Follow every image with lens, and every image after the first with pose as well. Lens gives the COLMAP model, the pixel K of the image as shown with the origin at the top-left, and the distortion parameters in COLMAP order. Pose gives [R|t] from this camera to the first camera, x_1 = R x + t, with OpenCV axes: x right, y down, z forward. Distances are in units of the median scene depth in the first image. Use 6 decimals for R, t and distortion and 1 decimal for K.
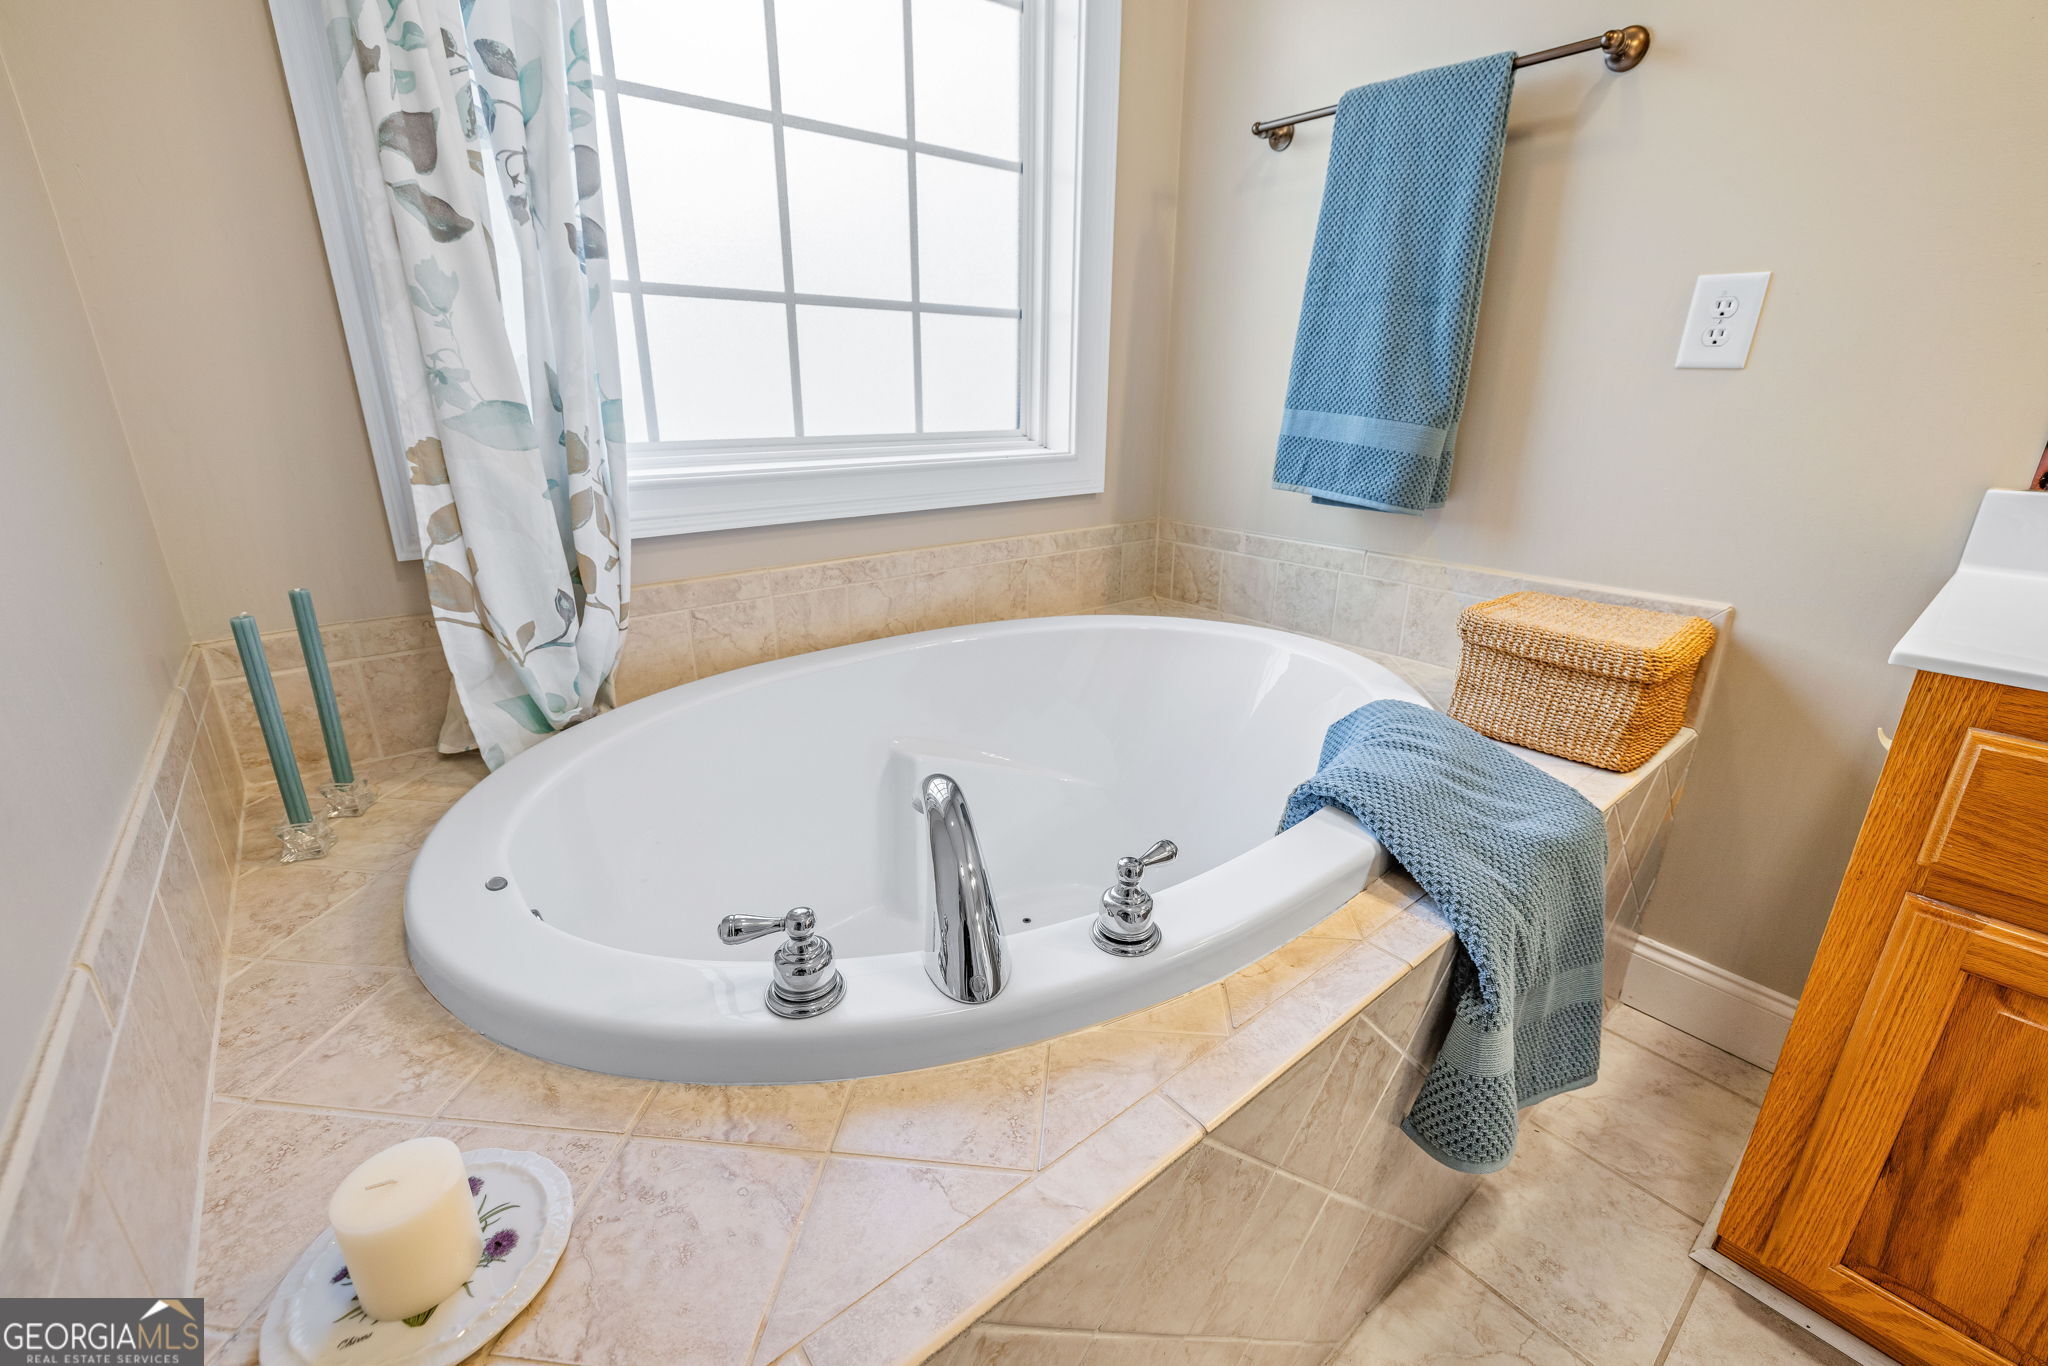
lens RADIAL K [[845.4, 0, 1019.4], [0, 845.4, 669.9], [0, 0, 1]] dist [-0.002184, -0.000264]
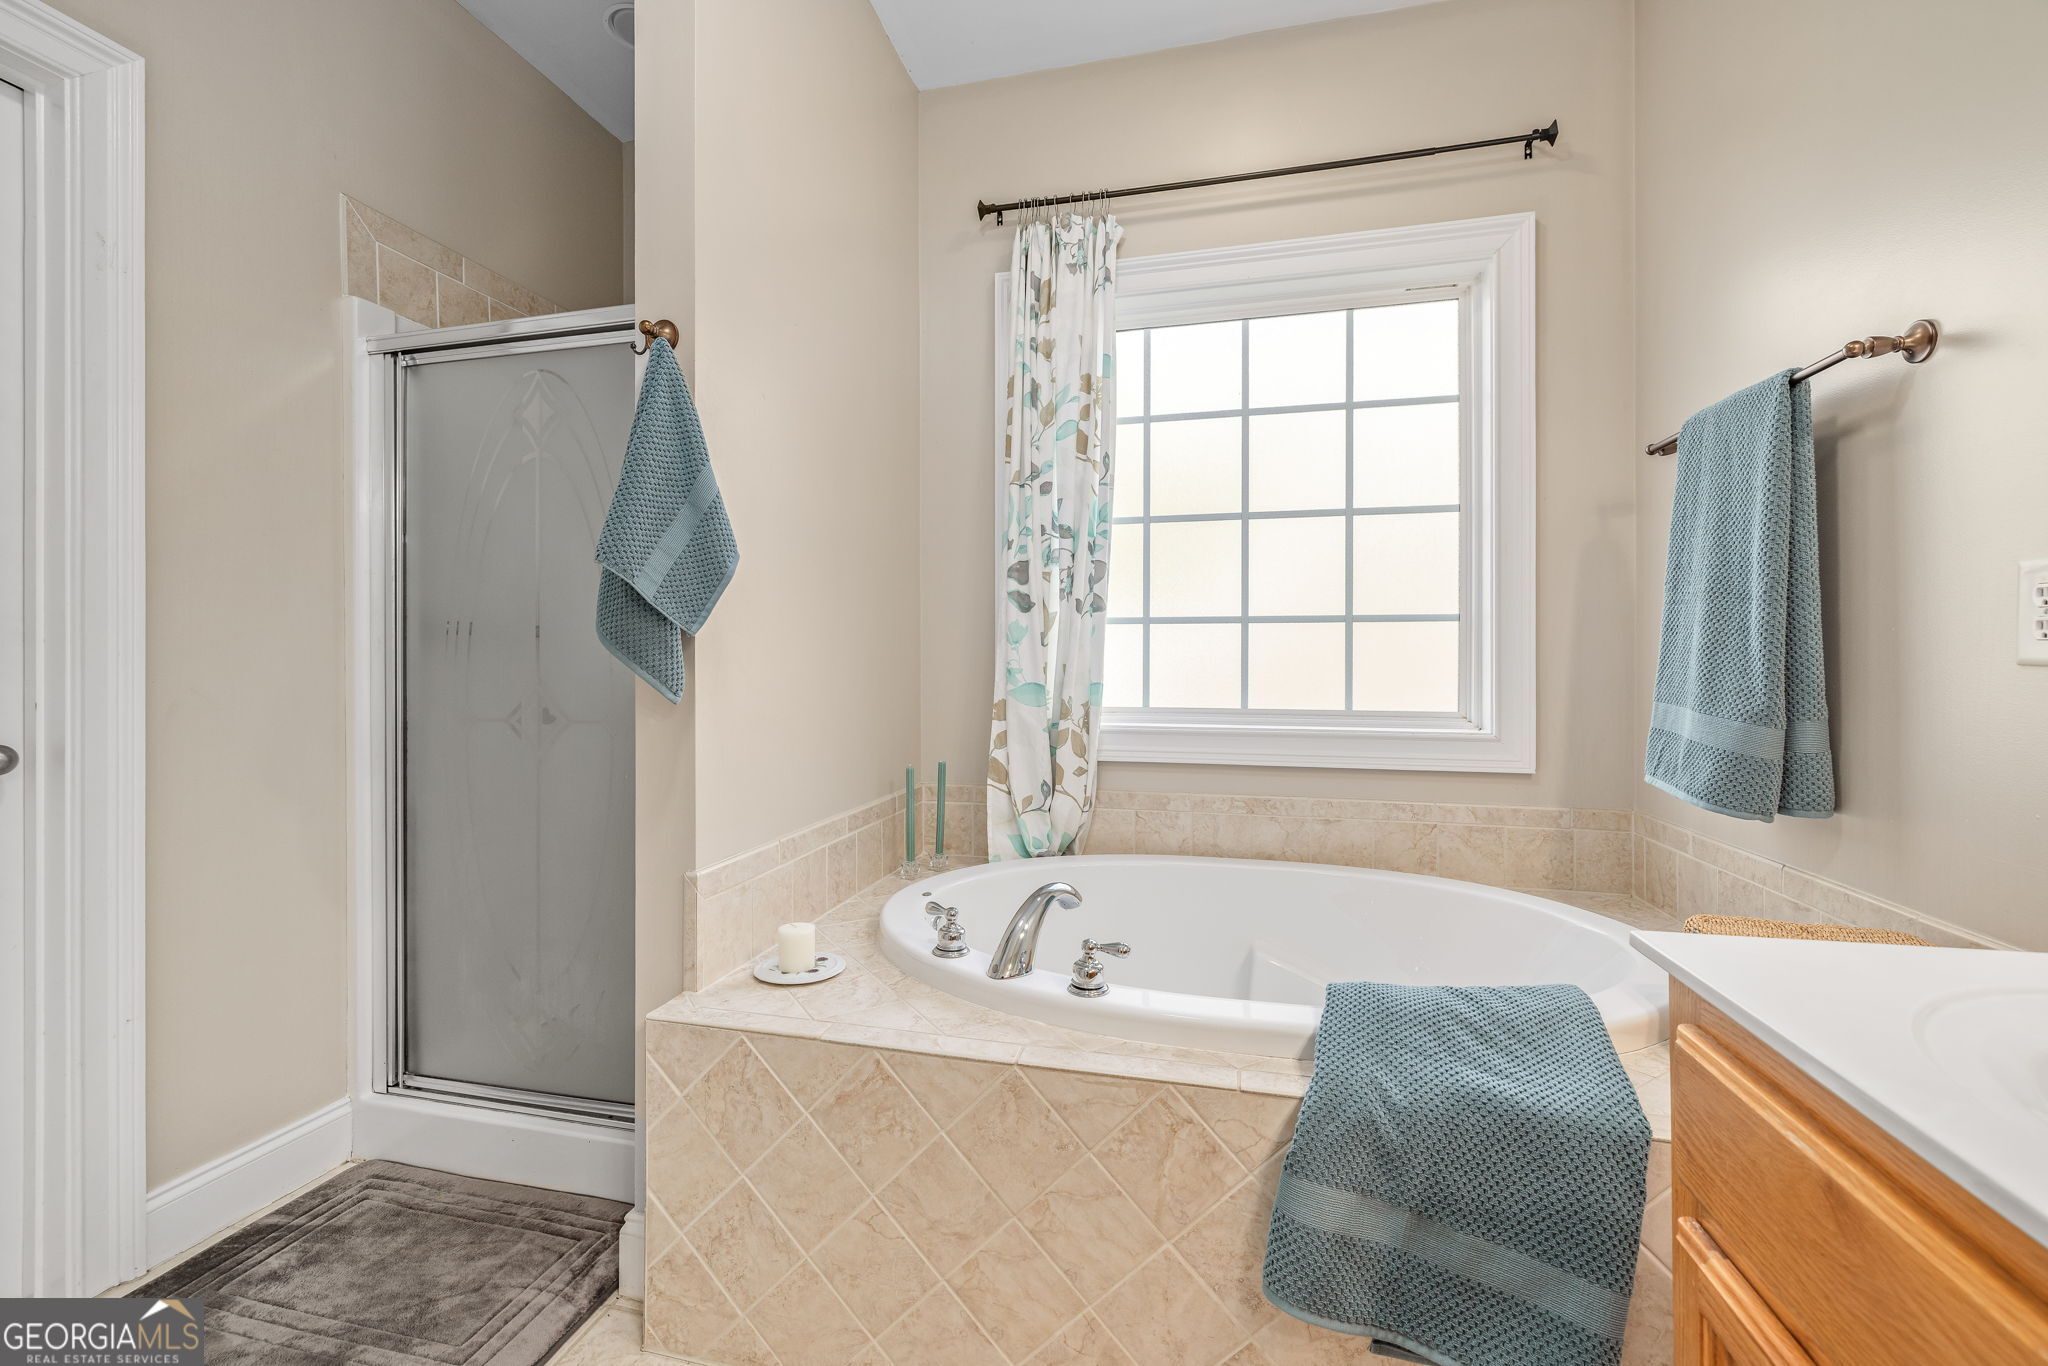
lens RADIAL K [[845.4, 0, 1019.9], [0, 845.4, 672.1], [0, 0, 1]] dist [-0.002184, -0.000264]
pose [[0.603222, 0.005572, -0.797554, 0.865187], [-0.252359, 0.949933, -0.184232, 0.033696], [0.756597, 0.312403, 0.574427, -0.173614]]
